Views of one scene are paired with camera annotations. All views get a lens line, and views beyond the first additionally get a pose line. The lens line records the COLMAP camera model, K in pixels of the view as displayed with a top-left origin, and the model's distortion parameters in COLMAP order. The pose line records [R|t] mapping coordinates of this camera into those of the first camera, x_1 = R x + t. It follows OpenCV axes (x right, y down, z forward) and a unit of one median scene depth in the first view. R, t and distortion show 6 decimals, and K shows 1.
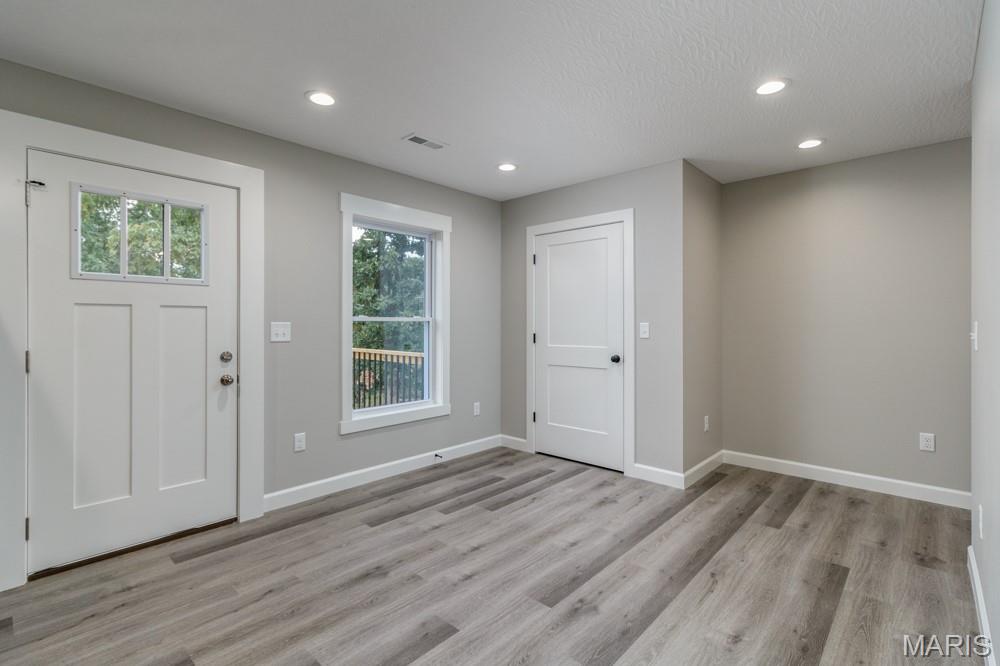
lens RADIAL K [[484.3, 0, 500.6], [0, 484.3, 318.6], [0, 0, 1]] dist [0.007002, -0.001085]
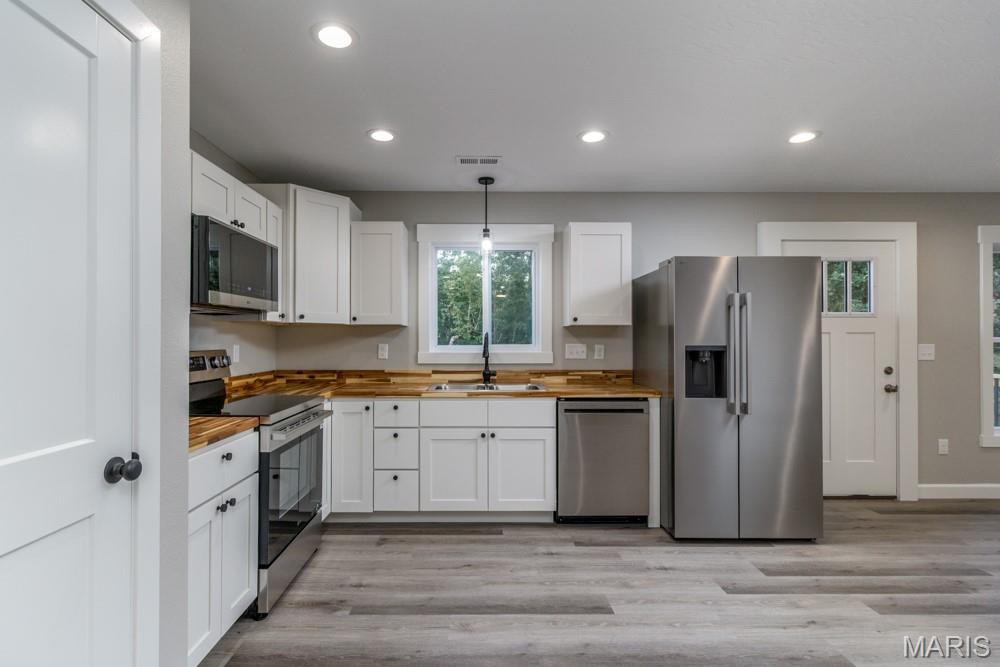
lens RADIAL K [[484.3, 0, 470.3], [0, 484.3, 332.7], [0, 0, 1]] dist [0.007002, -0.001085]
pose [[0.671371, -0.005620, -0.741100, -0.331424], [0.003774, 0.999984, -0.004164, -0.021212], [0.741111, -0.000002, 0.671382, -0.679337]]
